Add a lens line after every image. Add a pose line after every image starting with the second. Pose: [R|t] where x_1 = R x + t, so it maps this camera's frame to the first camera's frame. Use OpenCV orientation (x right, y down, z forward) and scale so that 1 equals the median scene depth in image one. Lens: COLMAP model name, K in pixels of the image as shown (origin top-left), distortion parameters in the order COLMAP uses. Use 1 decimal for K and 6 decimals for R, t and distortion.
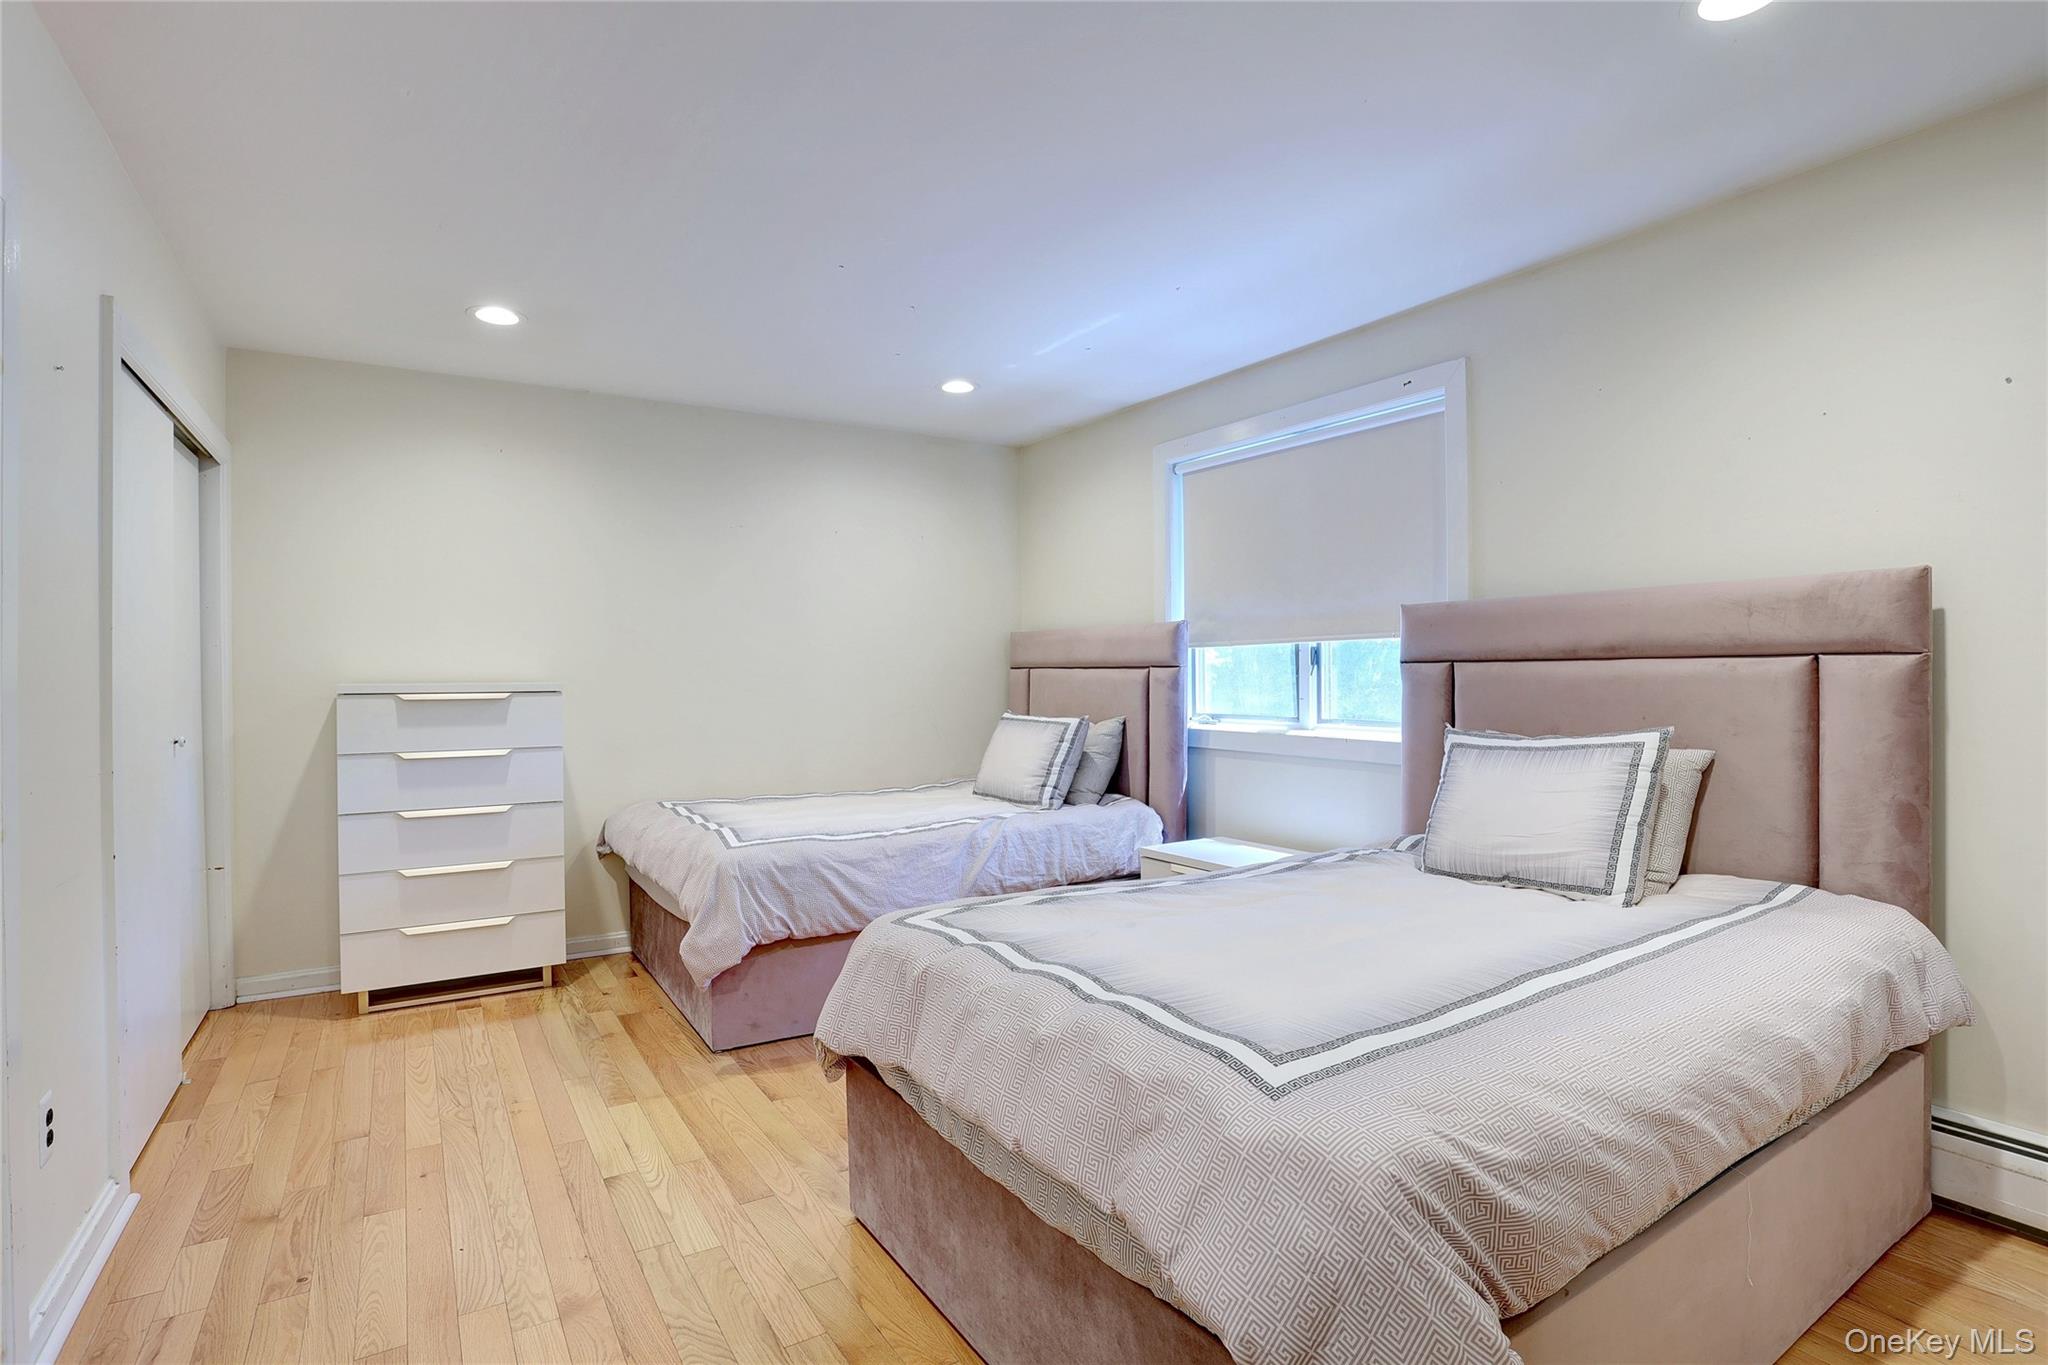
lens RADIAL K [[998.8, 0, 1029.4], [0, 998.8, 674.4], [0, 0, 1]] dist [-0.083604, 0.032662]
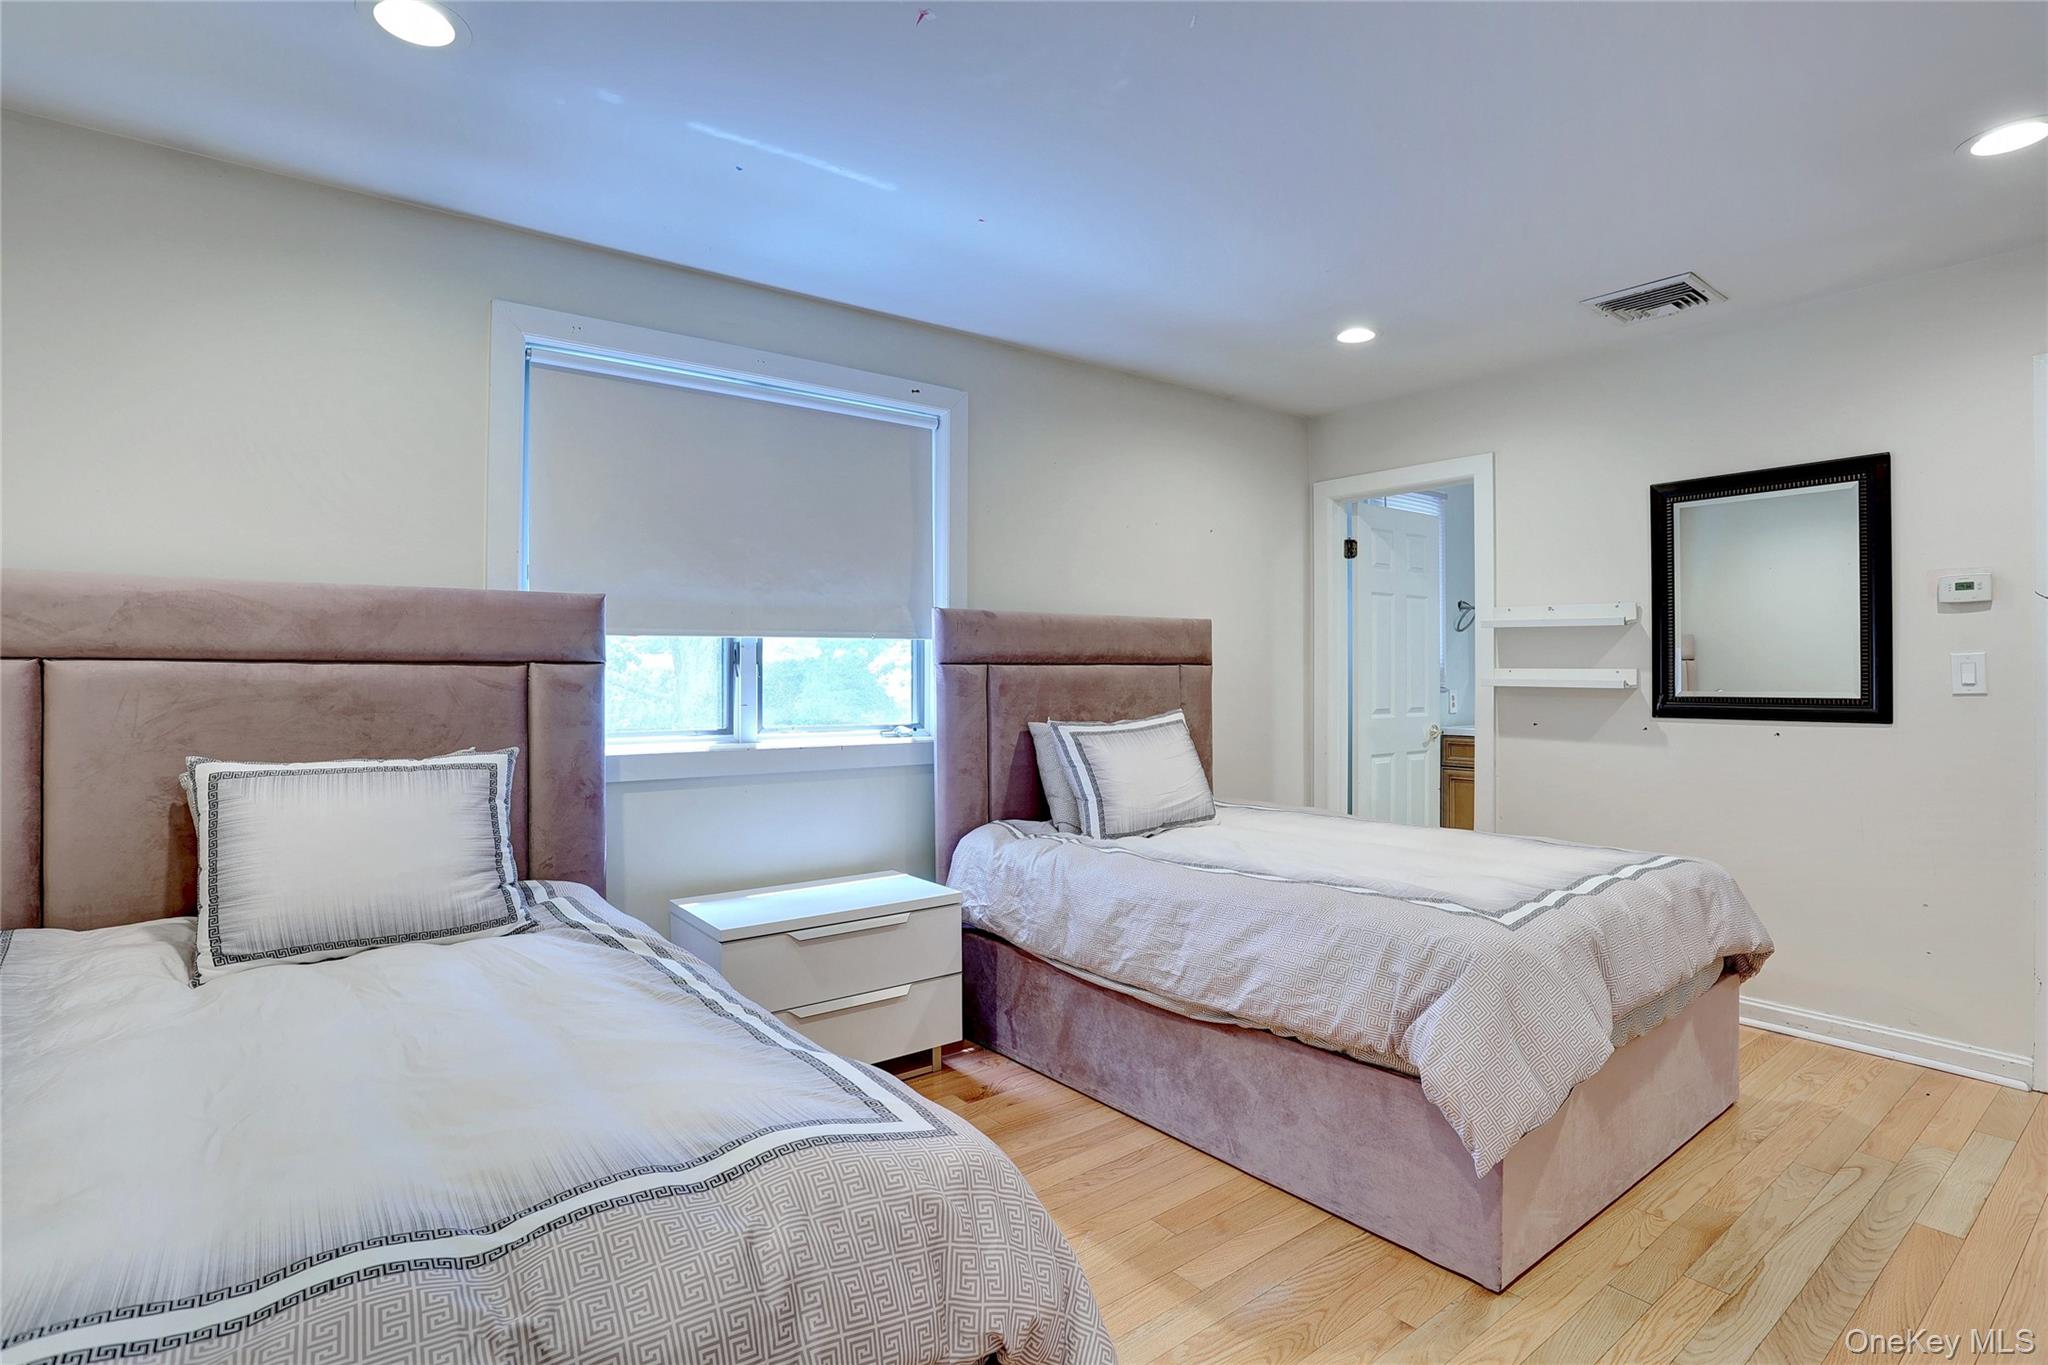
lens RADIAL K [[998.8, 0, 1029.4], [0, 998.8, 674.4], [0, 0, 1]] dist [-0.083604, 0.032662]
pose [[-0.076136, 0.006202, 0.997078, -0.638775], [0.002584, 0.999979, -0.006023, 0.005960], [-0.997094, 0.002118, -0.076150, 0.945726]]
